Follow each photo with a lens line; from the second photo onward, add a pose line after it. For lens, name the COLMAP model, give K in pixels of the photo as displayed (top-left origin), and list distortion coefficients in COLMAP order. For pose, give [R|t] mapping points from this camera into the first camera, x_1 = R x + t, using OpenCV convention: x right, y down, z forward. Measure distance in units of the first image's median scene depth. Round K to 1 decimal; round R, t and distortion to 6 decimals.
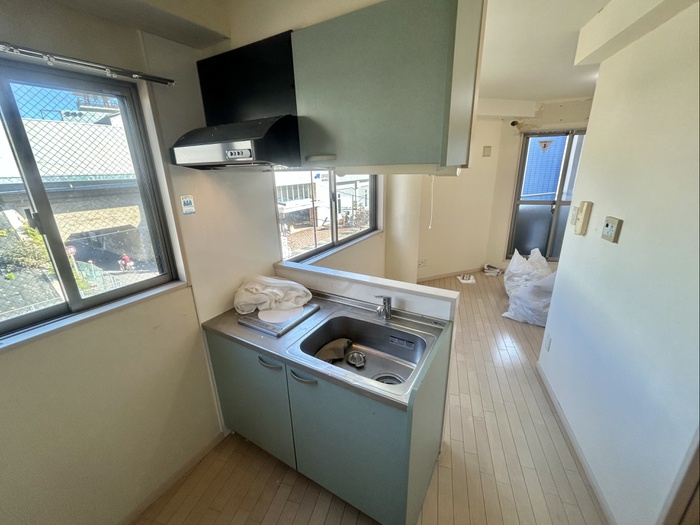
lens RADIAL K [[284.2, 0, 346.5], [0, 284.2, 262.4], [0, 0, 1]] dist [0.000795, -0.000398]
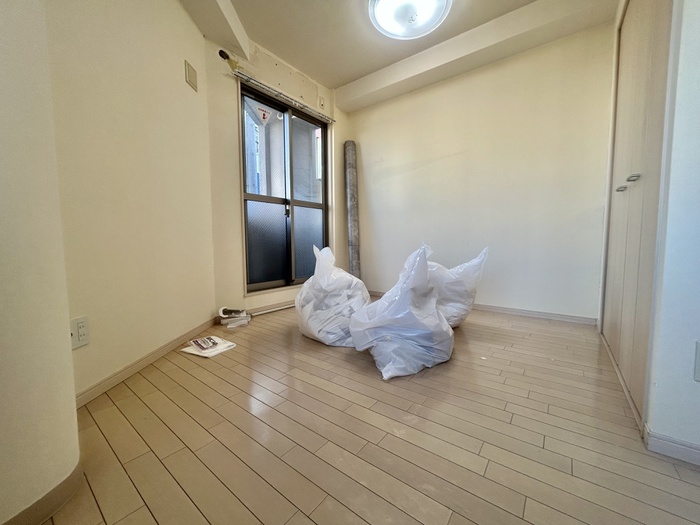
lens RADIAL K [[284.2, 0, 346.5], [0, 284.2, 262.4], [0, 0, 1]] dist [0.000795, -0.000398]
pose [[0.357425, -0.036653, 0.933222, 0.296670], [0.285643, 0.955637, -0.071868, 0.077907], [-0.889188, 0.292256, 0.352039, 1.720303]]
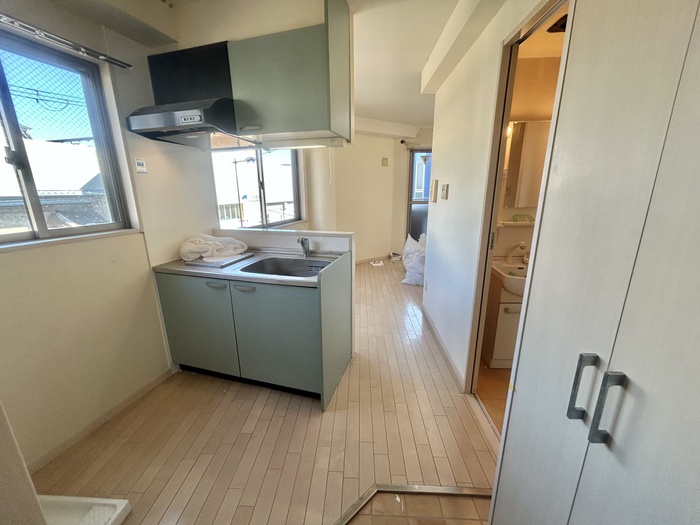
lens RADIAL K [[272.1, 0, 341.8], [0, 272.1, 263.0], [0, 0, 1]] dist [-0.000130, -0.000236]
pose [[0.972075, -0.043916, 0.230525, 0.005005], [0.058313, 0.996726, -0.056015, 0.307847], [-0.227310, 0.067893, 0.971453, -0.297057]]
